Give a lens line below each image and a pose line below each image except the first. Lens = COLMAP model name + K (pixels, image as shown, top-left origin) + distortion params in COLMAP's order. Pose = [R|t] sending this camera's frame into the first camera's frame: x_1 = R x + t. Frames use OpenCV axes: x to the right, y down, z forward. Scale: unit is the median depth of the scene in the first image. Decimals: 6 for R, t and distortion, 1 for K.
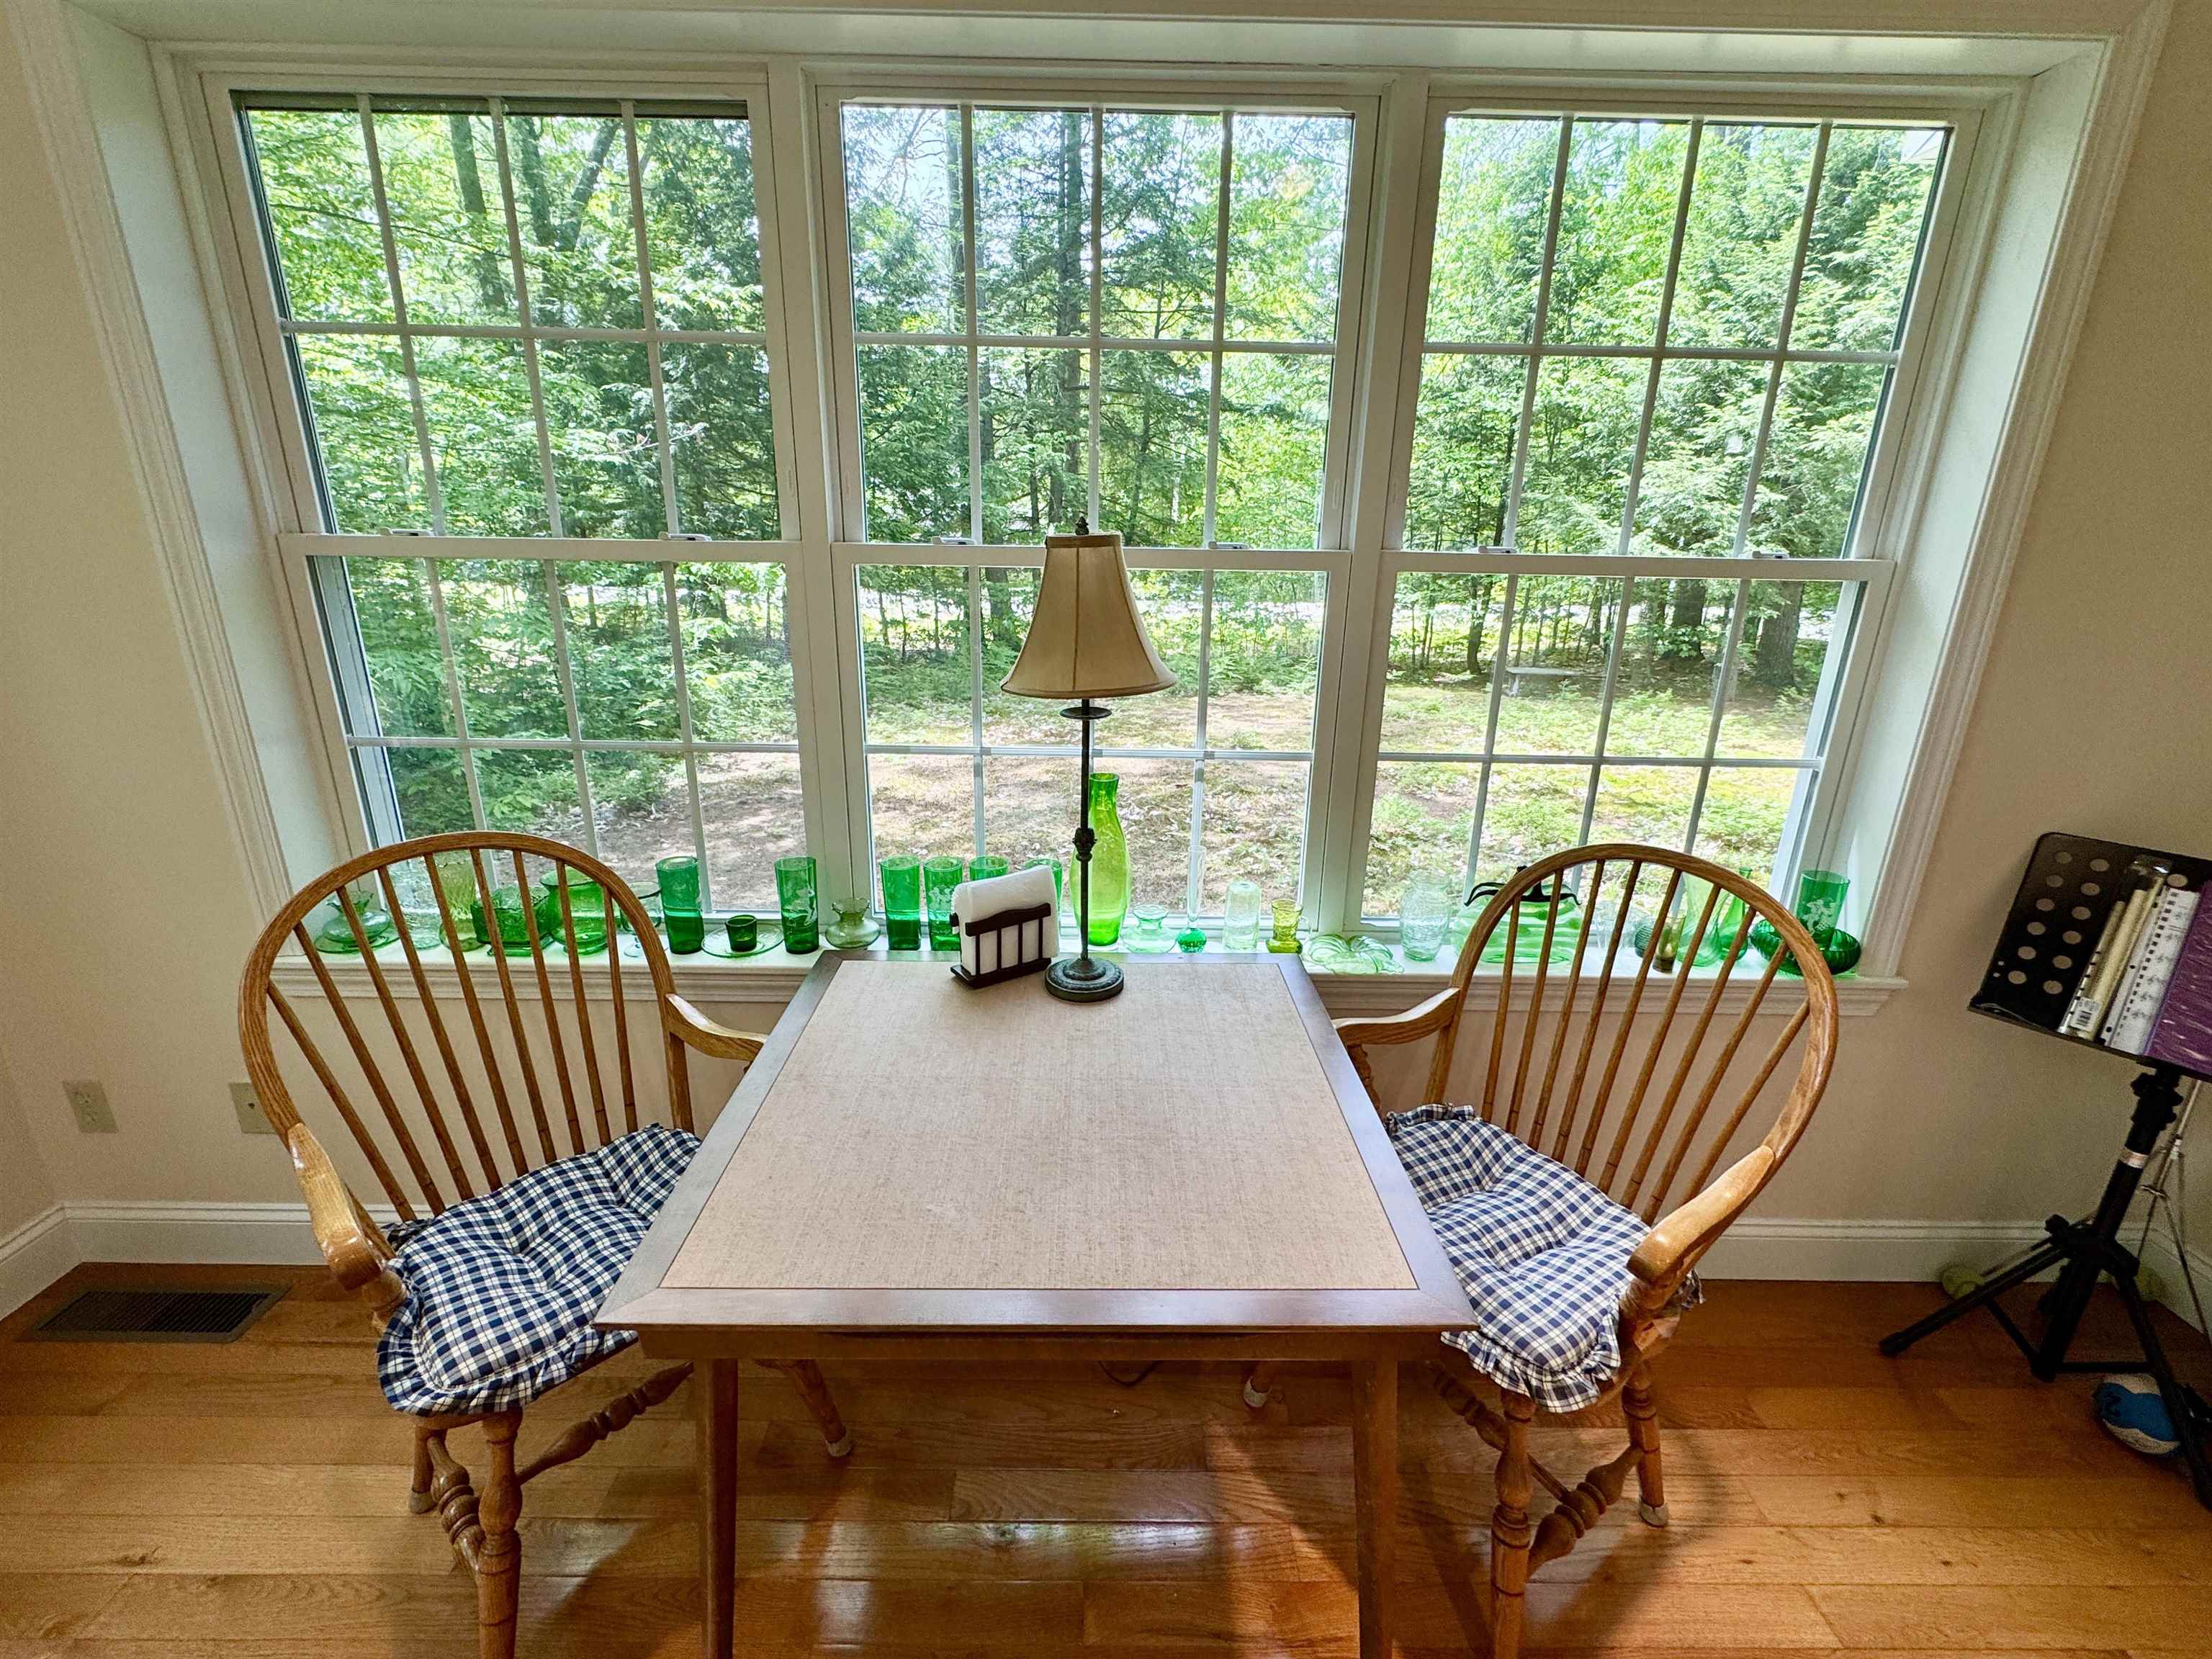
lens RADIAL K [[977.6, 0, 1103.5], [0, 977.6, 824.4], [0, 0, 1]] dist [-0.002648, -0.000390]
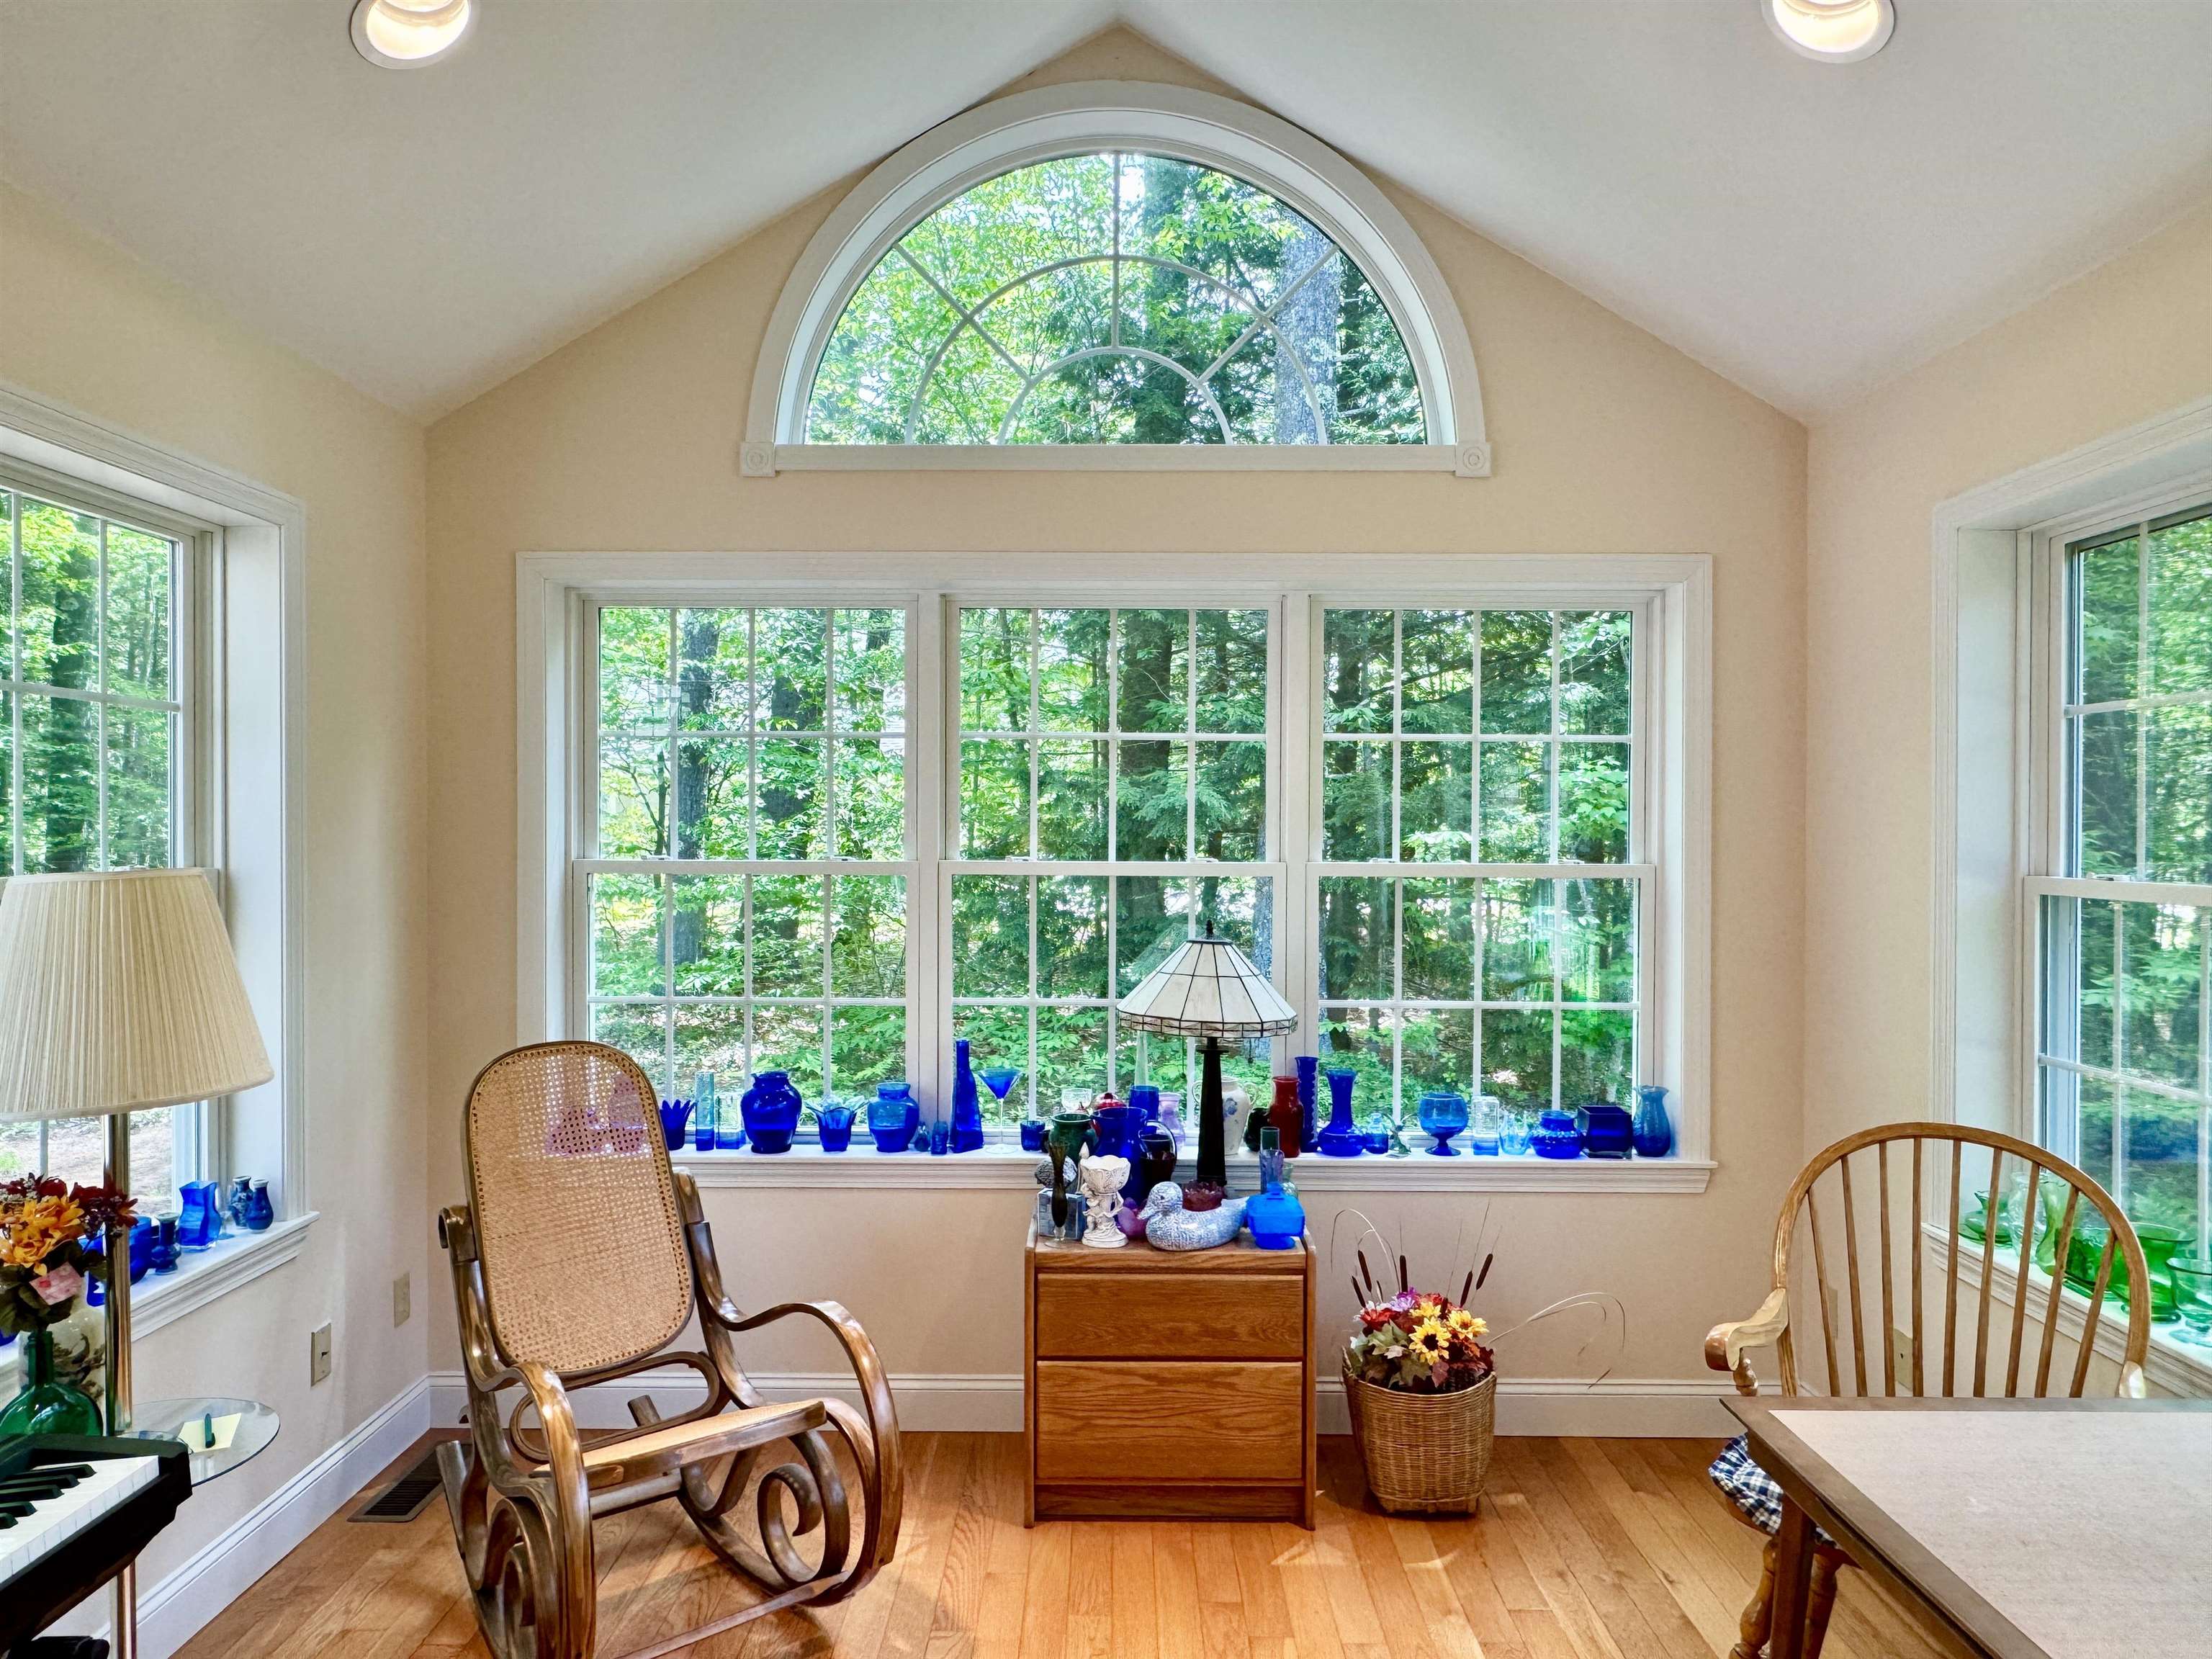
lens RADIAL K [[1418.9, 0, 1106.3], [0, 1418.9, 832.2], [0, 0, 1]] dist [-0.000145, -0.000052]
pose [[-0.017324, -0.015341, -0.999732, 0.889839], [-0.304769, 0.952381, -0.009333, 0.005627], [0.952269, 0.304526, -0.021174, -0.041072]]
